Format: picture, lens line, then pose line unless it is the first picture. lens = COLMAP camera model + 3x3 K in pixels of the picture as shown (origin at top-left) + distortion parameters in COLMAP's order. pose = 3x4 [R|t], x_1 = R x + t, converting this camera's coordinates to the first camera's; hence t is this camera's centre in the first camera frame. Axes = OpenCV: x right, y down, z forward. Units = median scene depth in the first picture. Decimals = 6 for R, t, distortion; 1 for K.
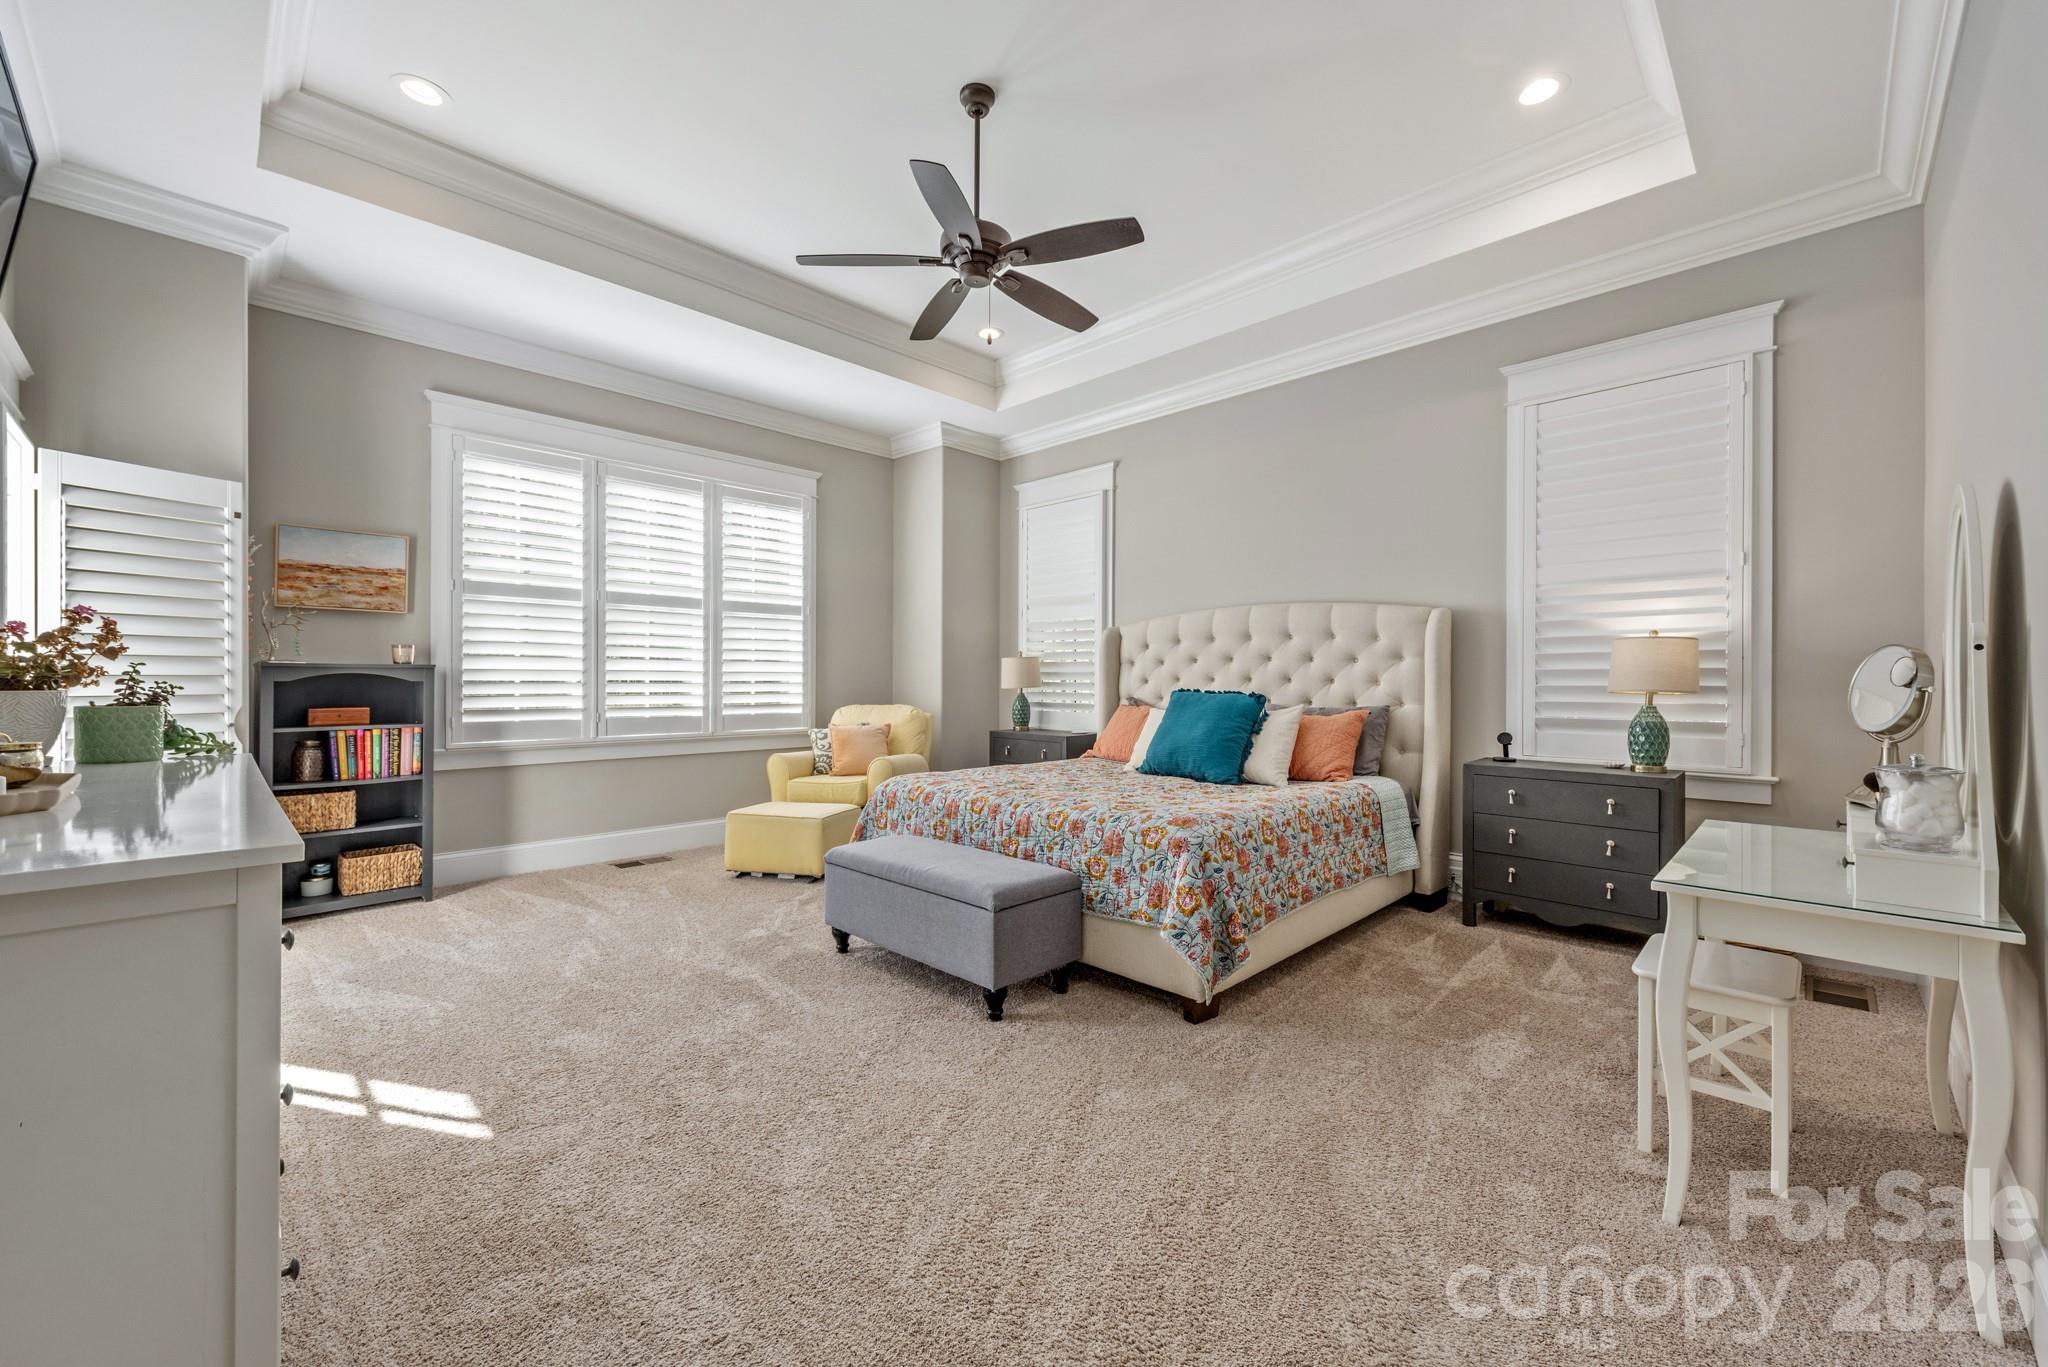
lens RADIAL K [[803.4, 0, 1033.6], [0, 803.4, 681.4], [0, 0, 1]] dist [0.004912, -0.000395]
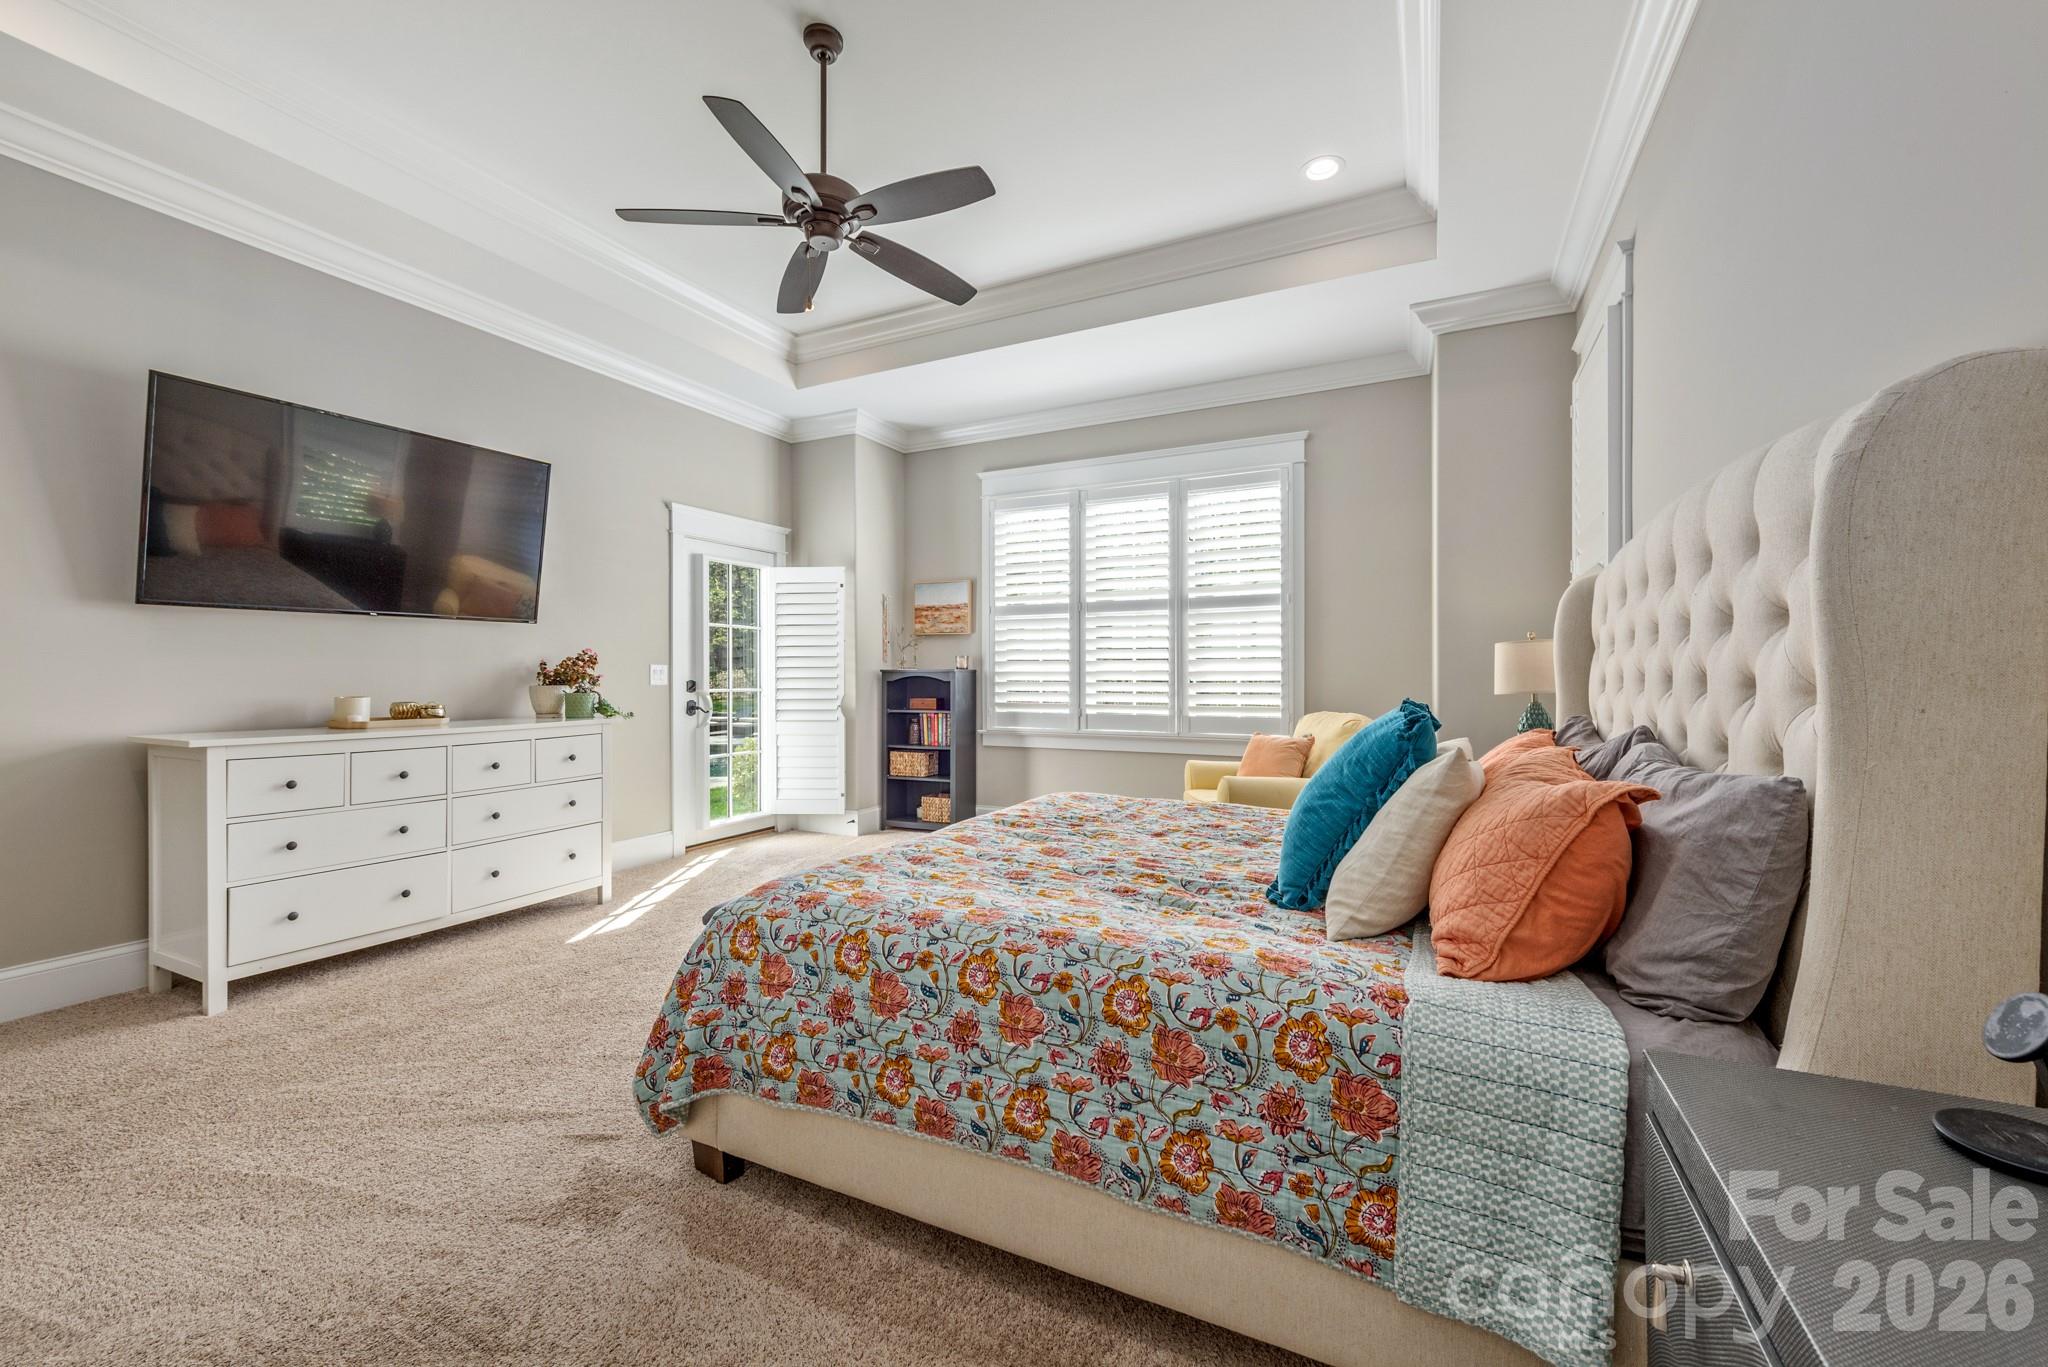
lens RADIAL K [[803.4, 0, 1033.6], [0, 803.4, 681.4], [0, 0, 1]] dist [0.004912, -0.000395]
pose [[0.314611, 0.004446, -0.949210, 0.594649], [0.002804, 0.999980, 0.005613, -0.007104], [0.949217, -0.004428, 0.314592, 0.641928]]
